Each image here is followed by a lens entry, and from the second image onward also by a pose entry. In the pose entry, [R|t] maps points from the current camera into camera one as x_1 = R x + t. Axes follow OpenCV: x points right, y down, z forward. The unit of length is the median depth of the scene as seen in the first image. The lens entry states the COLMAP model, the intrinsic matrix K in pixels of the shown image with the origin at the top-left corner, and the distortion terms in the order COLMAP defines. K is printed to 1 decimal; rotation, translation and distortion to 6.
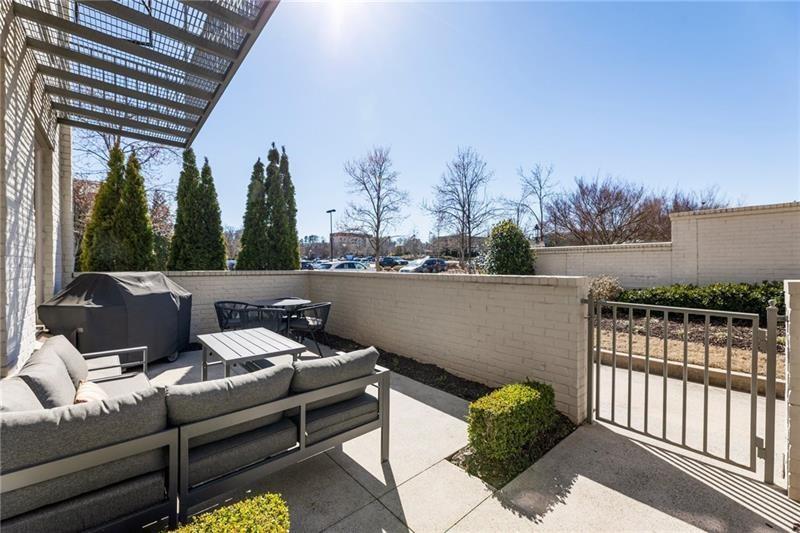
lens RADIAL K [[324.8, 0, 400.0], [0, 324.8, 266.5], [0, 0, 1]] dist [0.000878, -0.000005]
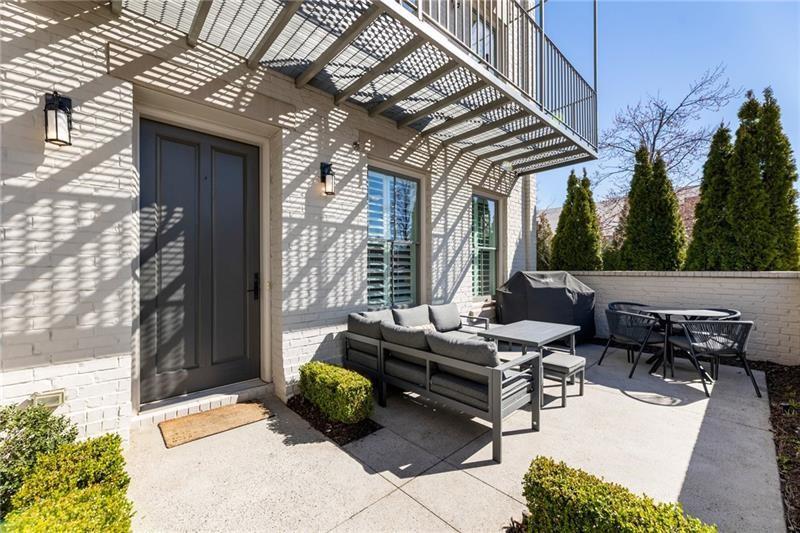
lens RADIAL K [[324.8, 0, 400.0], [0, 324.8, 266.5], [0, 0, 1]] dist [0.000878, -0.000005]
pose [[0.027728, -0.012563, -0.999537, 0.380648], [0.002723, 0.999918, -0.012493, 0.009989], [0.999612, -0.002376, 0.027760, 0.278713]]
